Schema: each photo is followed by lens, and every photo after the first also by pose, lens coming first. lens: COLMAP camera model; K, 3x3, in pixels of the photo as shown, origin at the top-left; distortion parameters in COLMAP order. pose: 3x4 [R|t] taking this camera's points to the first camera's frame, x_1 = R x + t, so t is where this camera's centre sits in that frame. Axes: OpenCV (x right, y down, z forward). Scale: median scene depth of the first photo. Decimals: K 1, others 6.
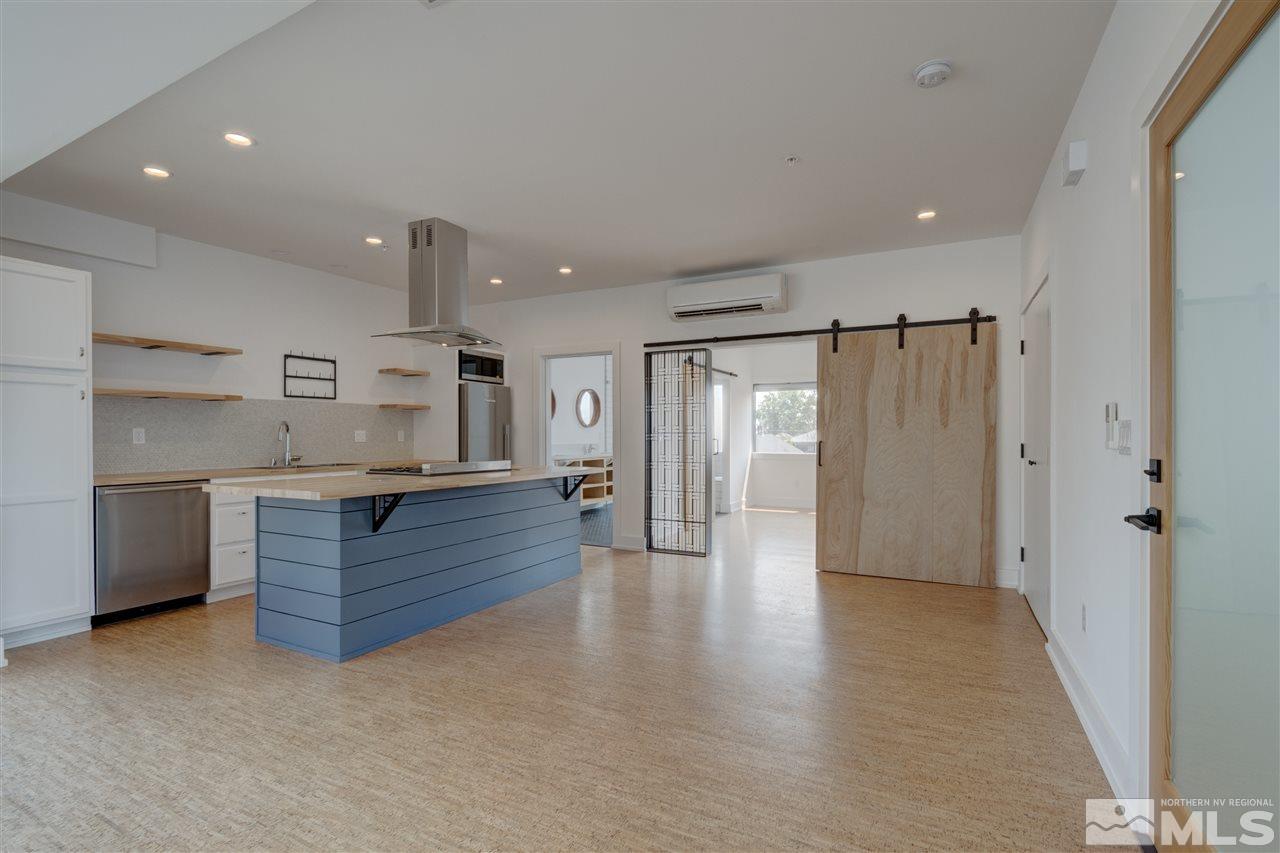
lens RADIAL K [[571.3, 0, 662.4], [0, 571.3, 433.0], [0, 0, 1]] dist [-0.001441, -0.000349]
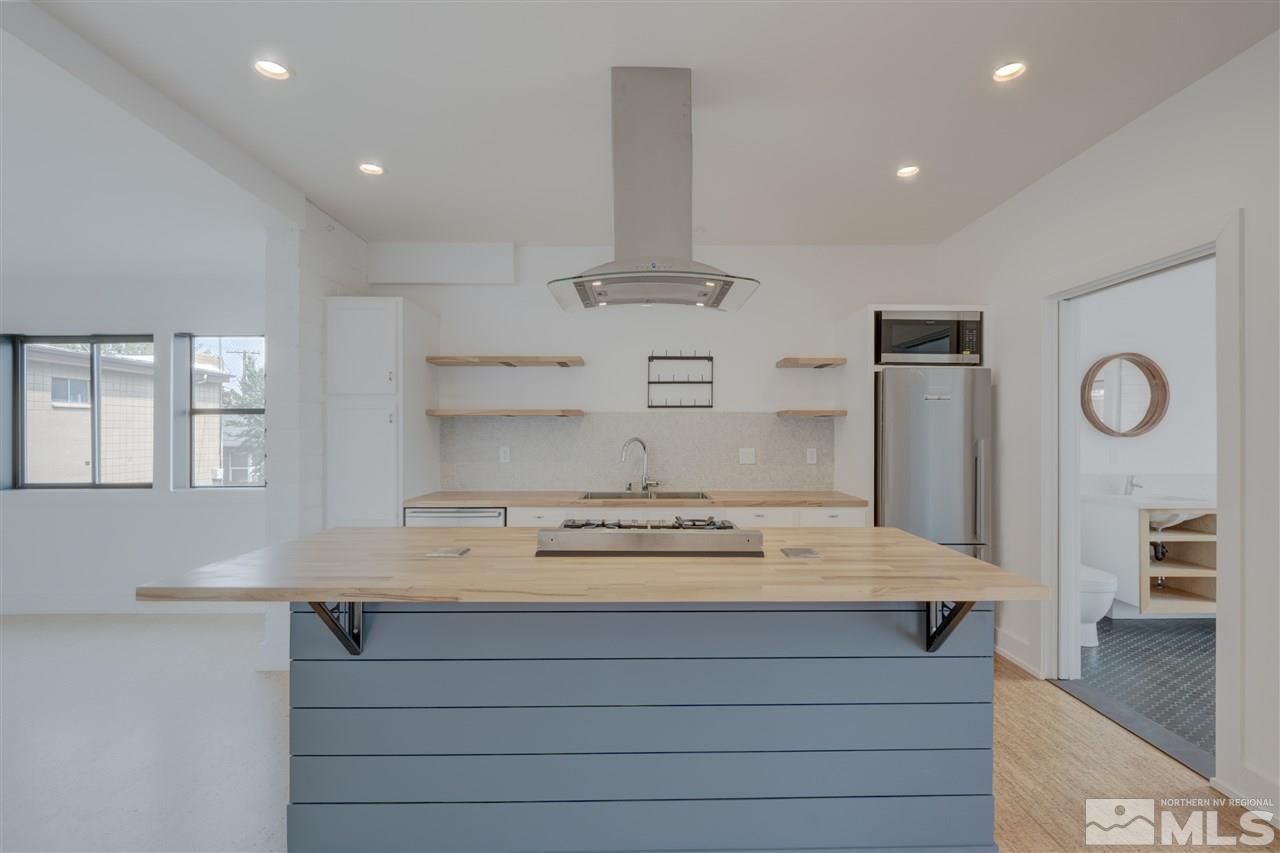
lens RADIAL K [[571.3, 0, 662.4], [0, 571.3, 433.0], [0, 0, 1]] dist [-0.001441, -0.000349]
pose [[0.464691, 0.002154, -0.885470, 0.081068], [-0.000824, 0.999998, 0.002000, -0.027892], [0.885473, -0.000200, 0.464692, 0.626811]]
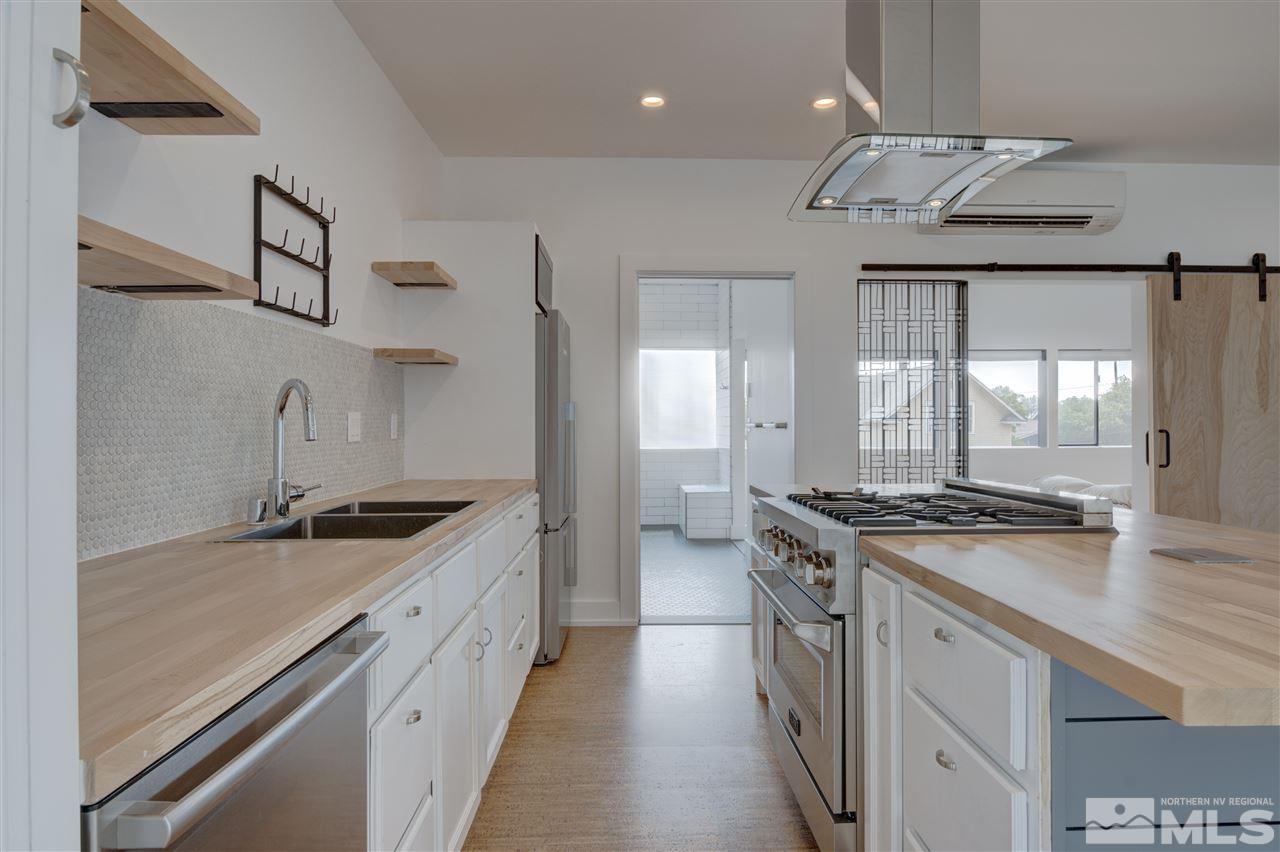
lens RADIAL K [[702.0, 0, 640.0], [0, 702.0, 426.0], [0, 0, 1]] dist [-0.003427, -0.001169]
pose [[0.891072, -0.004020, 0.453845, -0.643002], [0.000386, 0.999967, 0.008100, 0.002289], [-0.453862, -0.007042, 0.891044, 0.538741]]
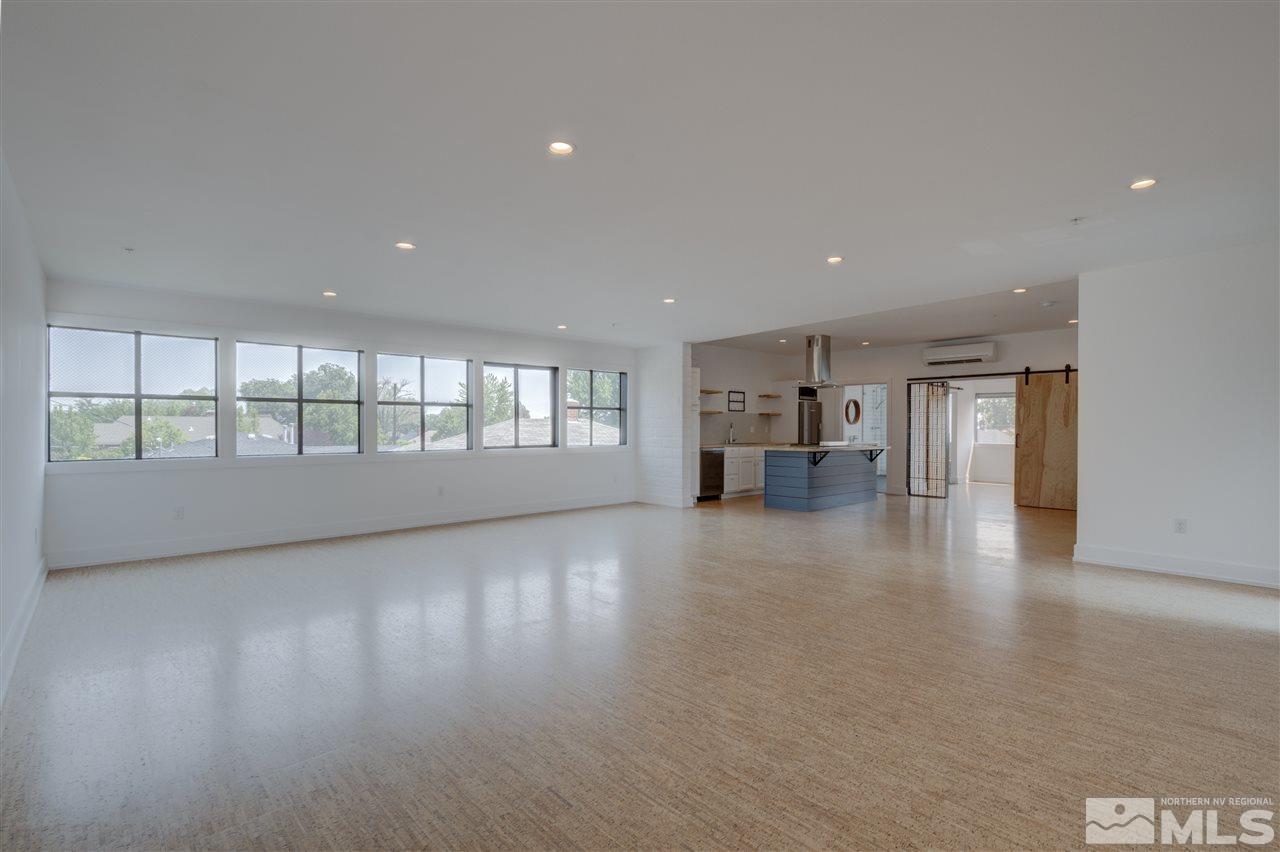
lens RADIAL K [[571.3, 0, 662.4], [0, 571.3, 432.5], [0, 0, 1]] dist [-0.001441, -0.000349]
pose [[0.941886, 0.007602, -0.335847, -0.175742], [-0.004315, 0.999935, 0.010532, -0.004206], [0.335905, -0.008470, 0.941858, -1.086501]]
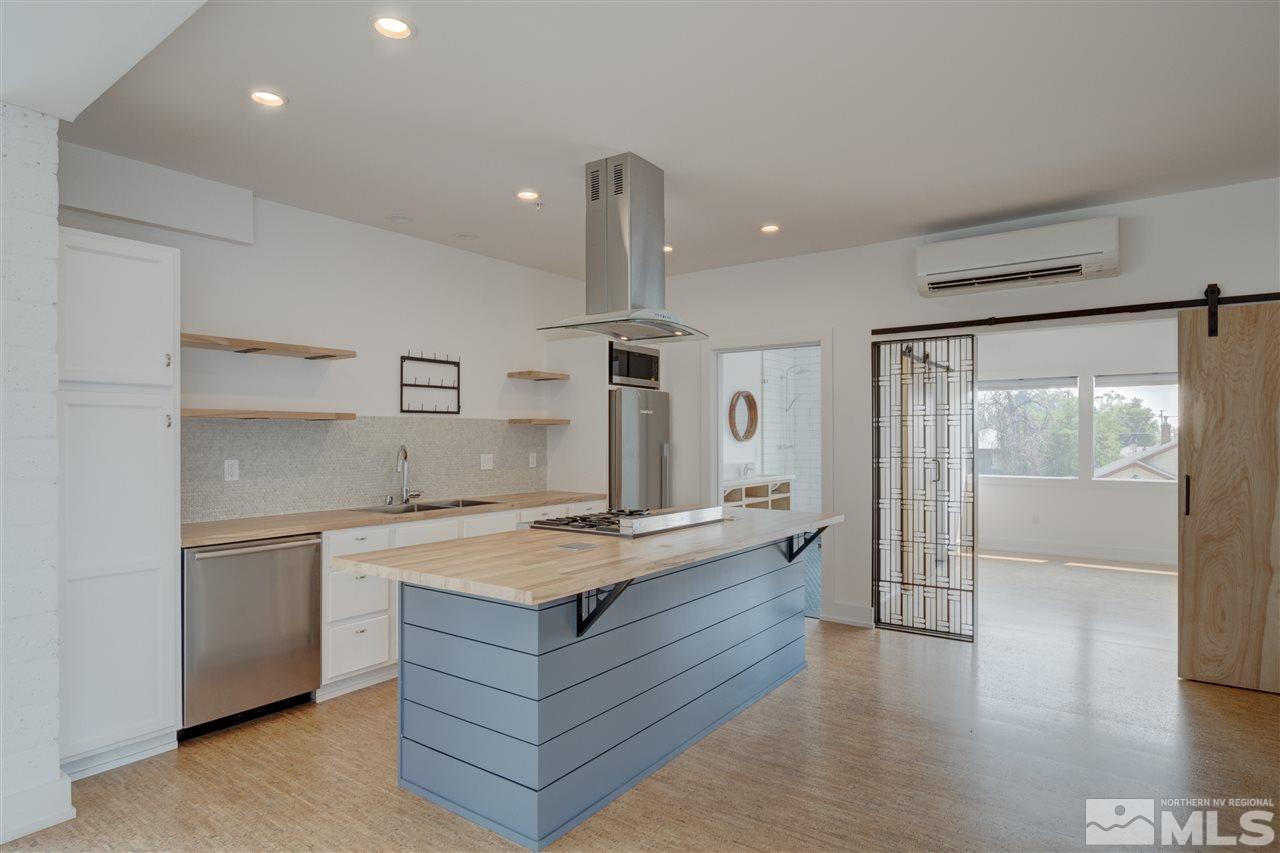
lens RADIAL K [[678.1, 0, 664.5], [0, 678.1, 429.9], [0, 0, 1]] dist [0.002972, -0.000646]
pose [[0.989661, -0.003493, -0.143381, -0.189931], [0.002169, 0.999954, -0.009393, -0.030869], [0.143407, 0.008985, 0.989623, 0.166869]]
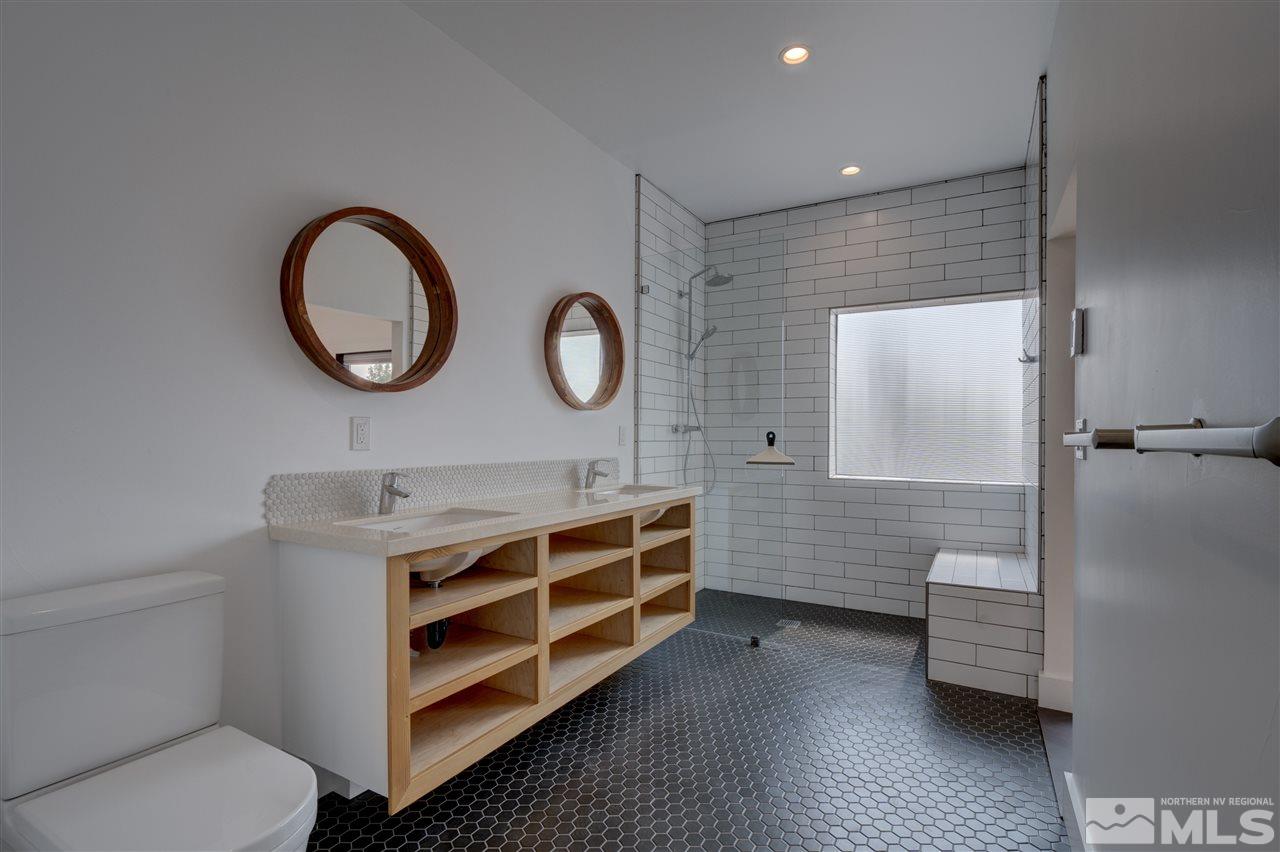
lens RADIAL K [[571.3, 0, 662.4], [0, 571.3, 432.5], [0, 0, 1]] dist [-0.001441, -0.000349]
pose [[0.998997, 0.001674, -0.044740, -0.128584], [-0.002133, 0.999946, -0.010213, 0.011890], [0.044720, 0.010298, 0.998946, 1.223409]]
